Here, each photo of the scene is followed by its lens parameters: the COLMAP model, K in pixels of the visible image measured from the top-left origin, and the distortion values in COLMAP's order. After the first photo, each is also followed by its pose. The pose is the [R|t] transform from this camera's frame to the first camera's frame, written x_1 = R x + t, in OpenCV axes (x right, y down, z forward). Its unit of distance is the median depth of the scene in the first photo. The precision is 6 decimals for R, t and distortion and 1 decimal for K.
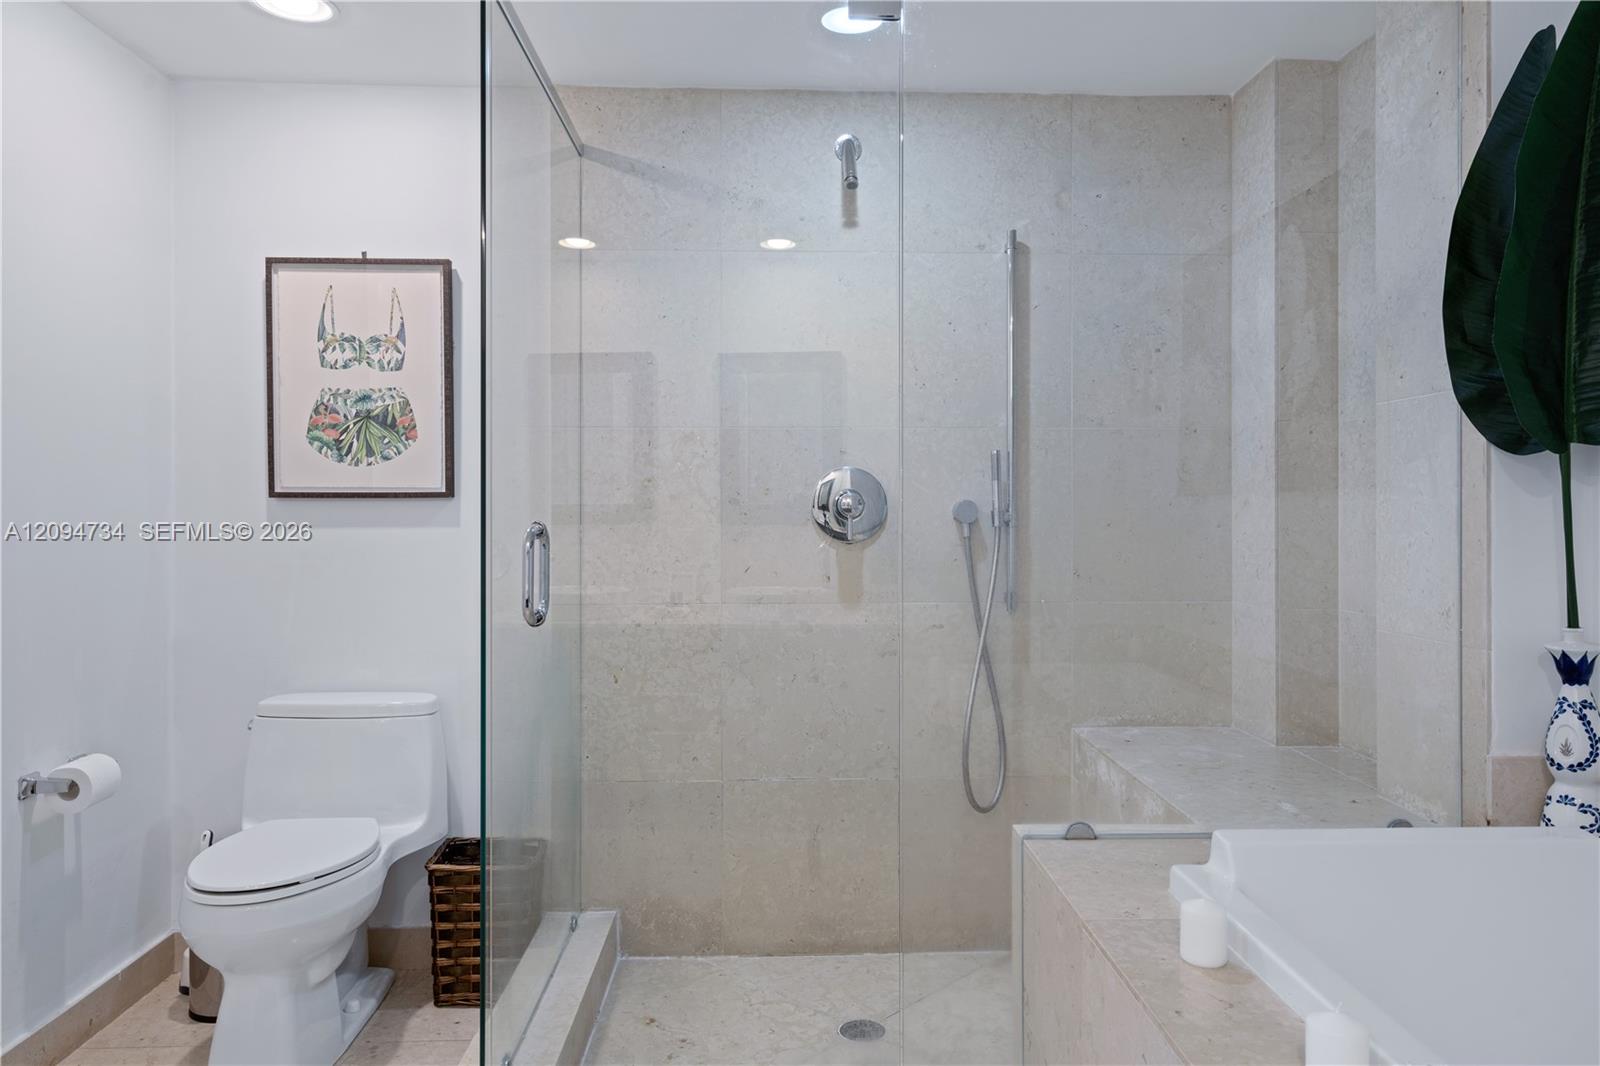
lens RADIAL K [[1080.5, 0, 799.3], [0, 1080.5, 520.5], [0, 0, 1]] dist [-0.017013, -0.001004]
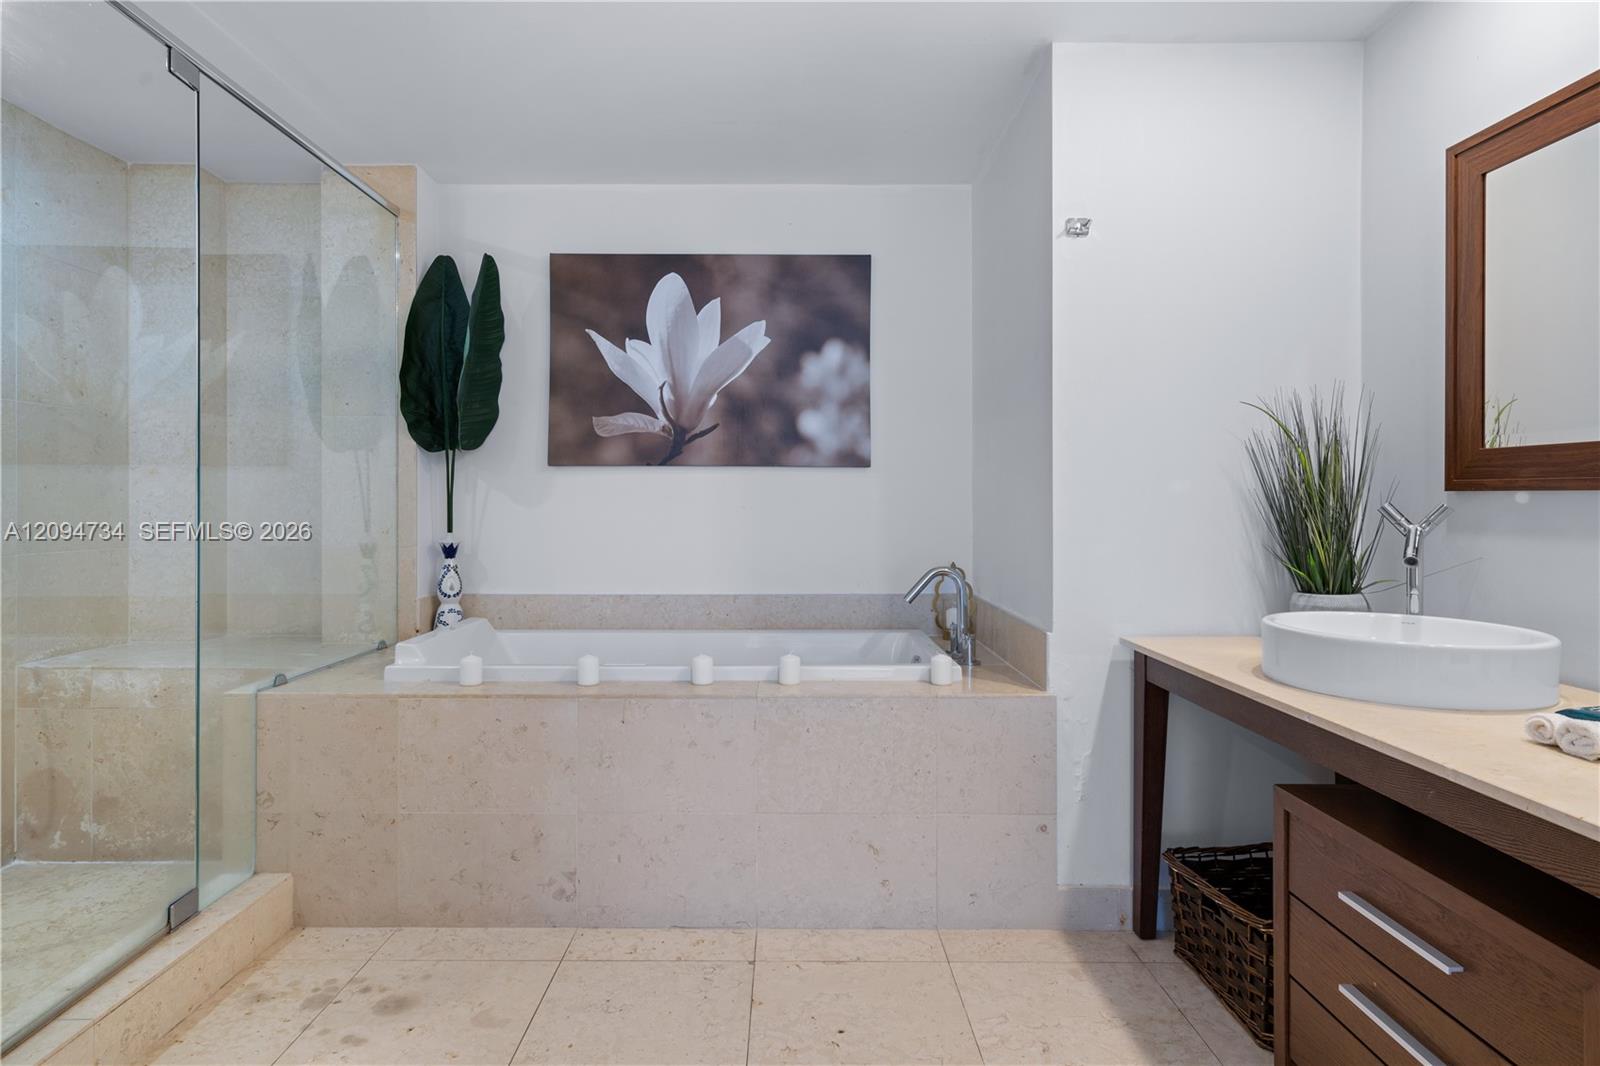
lens RADIAL K [[846.4, 0, 798.3], [0, 846.4, 527.9], [0, 0, 1]] dist [0.003501, 0.000655]
pose [[0.004889, -0.023134, 0.999720, -0.964674], [0.012071, 0.999661, 0.023074, 0.056862], [-0.999915, 0.011955, 0.005166, 0.264453]]
